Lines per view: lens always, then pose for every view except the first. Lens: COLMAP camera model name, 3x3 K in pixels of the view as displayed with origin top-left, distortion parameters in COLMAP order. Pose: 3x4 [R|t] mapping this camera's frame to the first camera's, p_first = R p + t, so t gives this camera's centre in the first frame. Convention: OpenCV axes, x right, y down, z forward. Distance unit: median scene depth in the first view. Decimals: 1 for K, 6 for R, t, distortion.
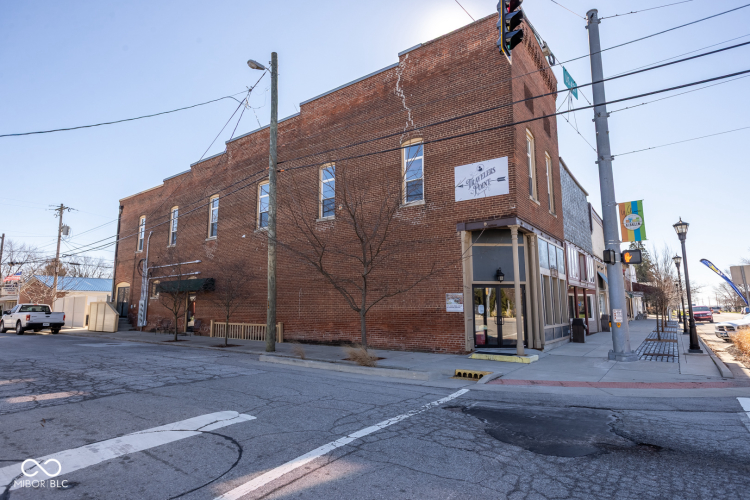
lens RADIAL K [[404.0, 0, 370.8], [0, 404.0, 252.3], [0, 0, 1]] dist [0.001771, 0.001146]
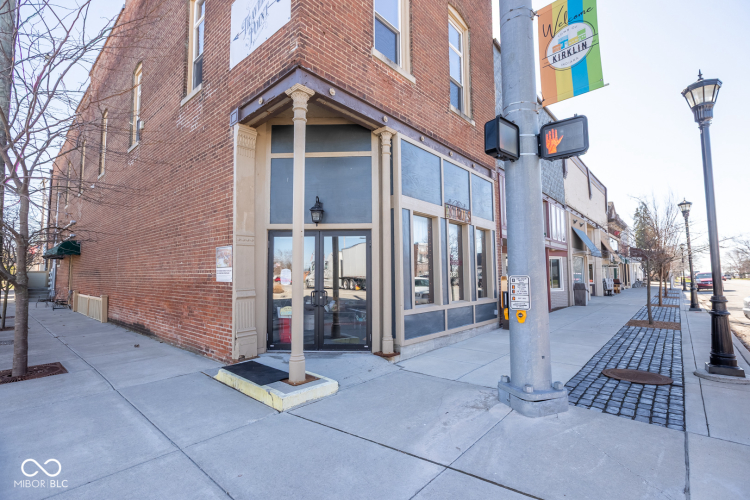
lens RADIAL K [[339.6, 0, 372.4], [0, 339.6, 253.0], [0, 0, 1]] dist [-0.011586, 0.003588]
pose [[0.995351, -0.010952, -0.095693, 0.439204], [0.017378, 0.997630, 0.066581, 0.083763], [0.094737, -0.067934, 0.993182, 0.584792]]
